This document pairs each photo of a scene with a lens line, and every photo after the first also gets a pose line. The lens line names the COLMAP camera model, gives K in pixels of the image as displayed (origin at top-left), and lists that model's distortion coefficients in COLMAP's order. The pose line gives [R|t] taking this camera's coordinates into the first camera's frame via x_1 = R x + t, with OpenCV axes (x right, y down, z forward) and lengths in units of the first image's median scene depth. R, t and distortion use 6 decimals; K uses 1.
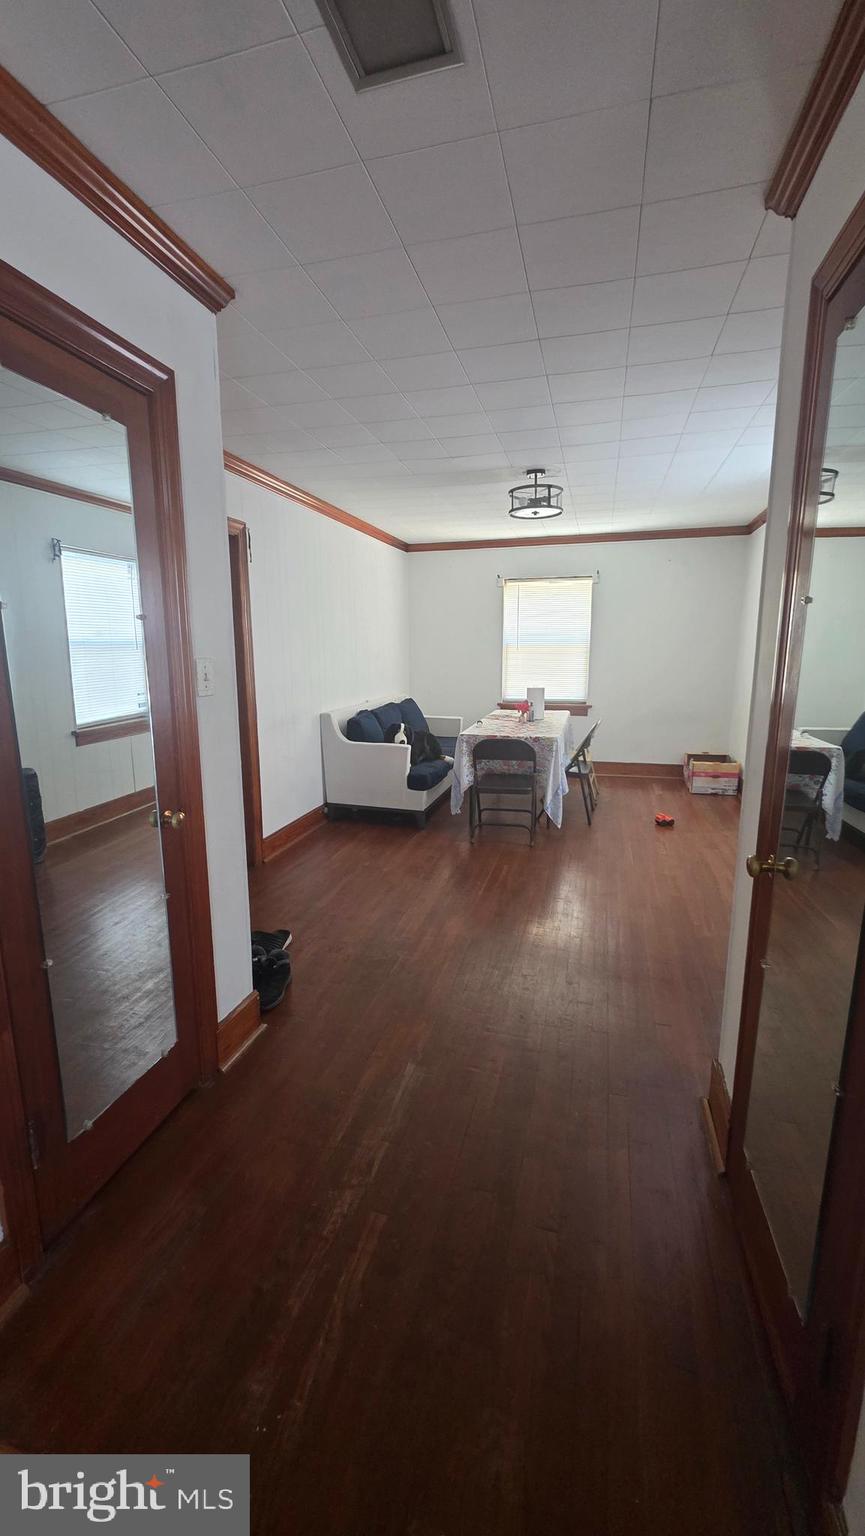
lens RADIAL K [[616.3, 0, 428.3], [0, 616.3, 771.3], [0, 0, 1]] dist [0.000370, -0.000239]
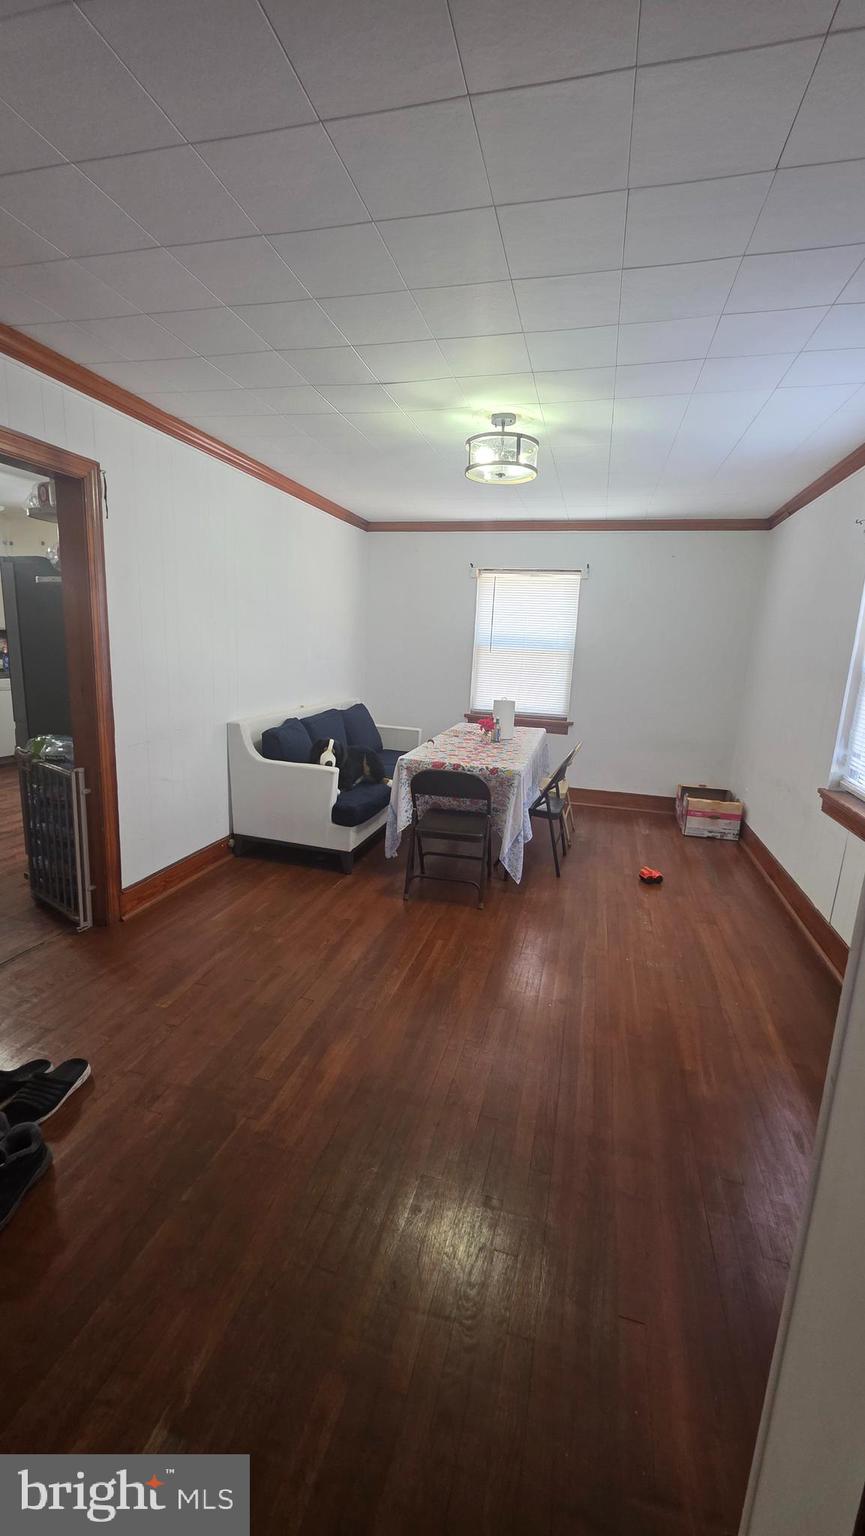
lens RADIAL K [[613.8, 0, 430.5], [0, 613.8, 772.0], [0, 0, 1]] dist [0.000403, -0.000323]
pose [[0.998698, 0.047514, 0.018550, 0.072891], [-0.047712, 0.998807, 0.010397, -0.049602], [-0.018033, -0.011269, 0.999774, 0.200200]]
